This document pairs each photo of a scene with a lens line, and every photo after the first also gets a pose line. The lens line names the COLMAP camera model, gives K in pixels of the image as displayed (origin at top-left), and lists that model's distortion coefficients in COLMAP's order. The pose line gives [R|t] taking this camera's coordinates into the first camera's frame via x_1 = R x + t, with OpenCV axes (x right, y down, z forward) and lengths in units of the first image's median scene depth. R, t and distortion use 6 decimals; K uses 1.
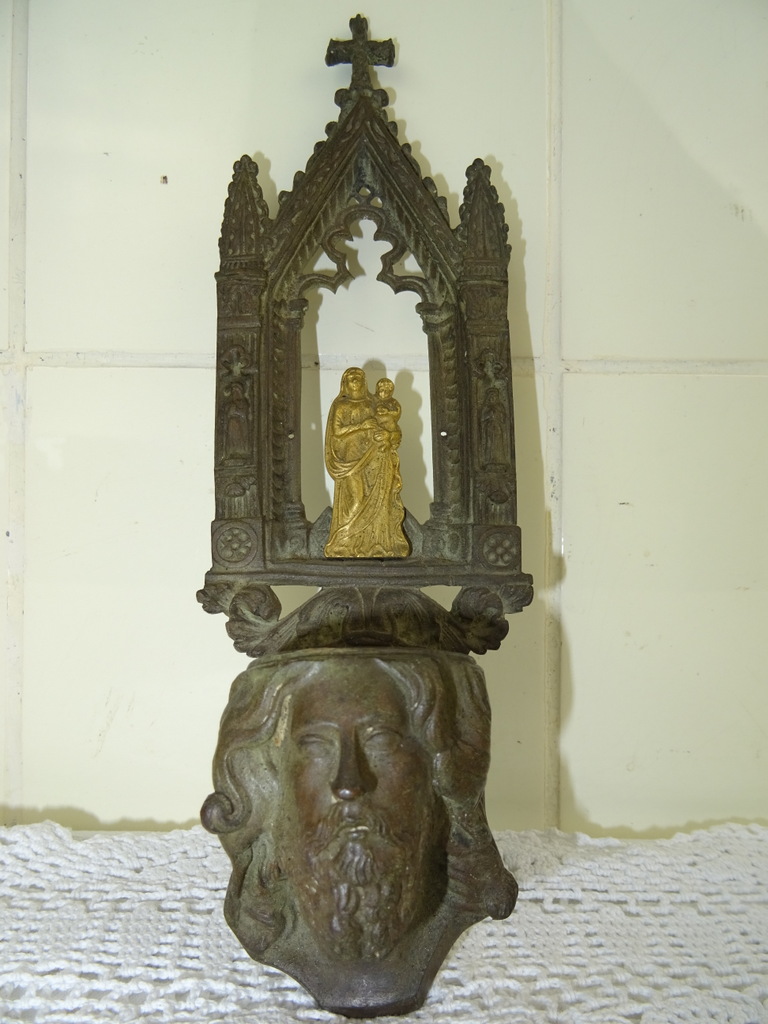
lens RADIAL K [[730.0, 0, 384.2], [0, 730.0, 509.4], [0, 0, 1]] dist [0.009097, -0.028870]
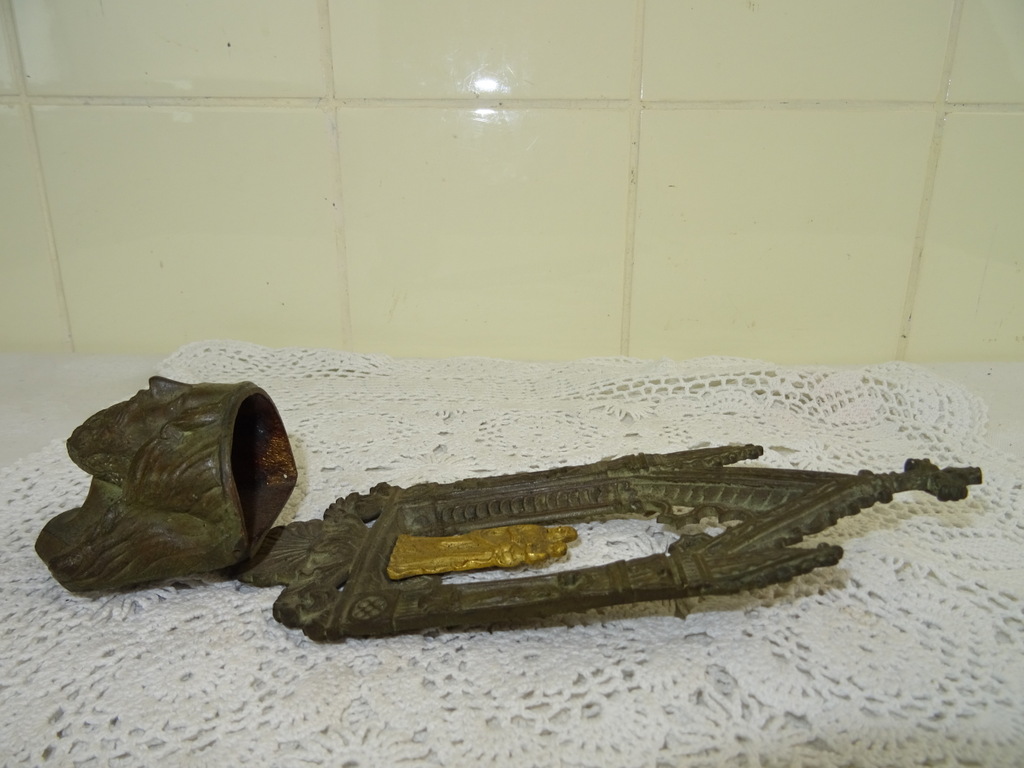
lens RADIAL K [[730.0, 0, 515.1], [0, 730.0, 381.6], [0, 0, 1]] dist [0.009097, -0.028870]
pose [[0.999948, -0.001539, -0.010062, -0.048542], [0.004573, 0.951056, 0.308986, -0.126031], [0.009094, -0.309016, 0.951013, -1.021761]]
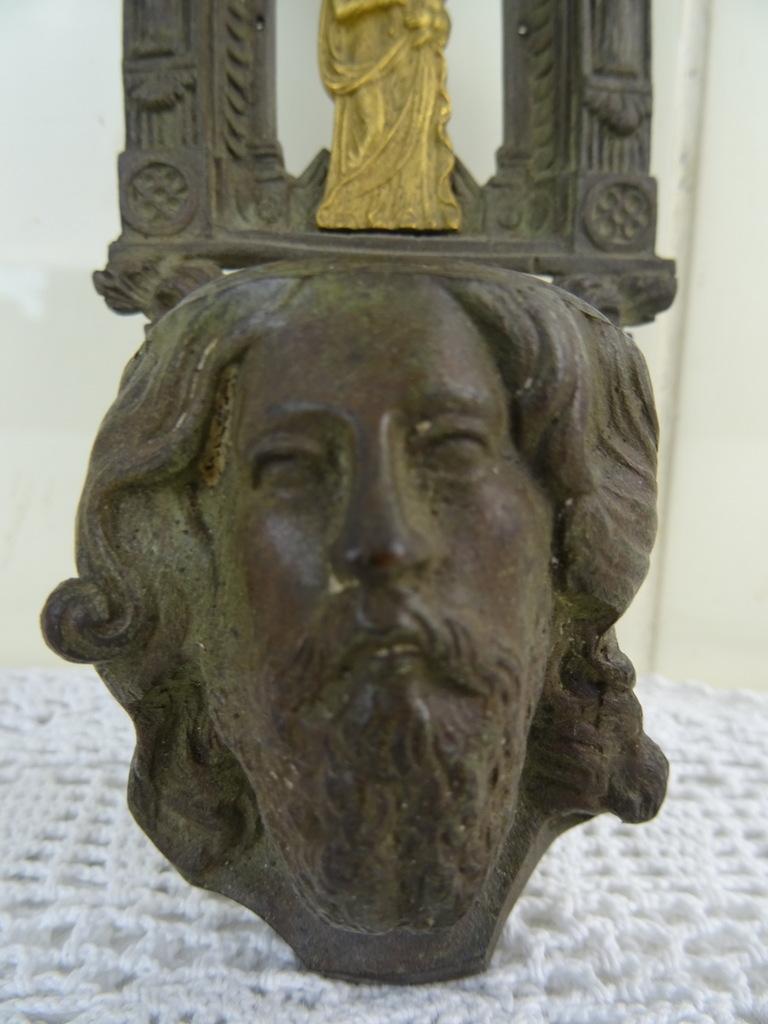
lens RADIAL K [[723.5, 0, 368.1], [0, 723.5, 521.1], [0, 0, 1]] dist [-0.016428, -0.017436]
pose [[0.999778, 0.018357, -0.010331, -0.029100], [-0.016016, 0.981019, 0.193251, 0.175372], [0.013682, -0.193043, 0.981095, 0.376694]]
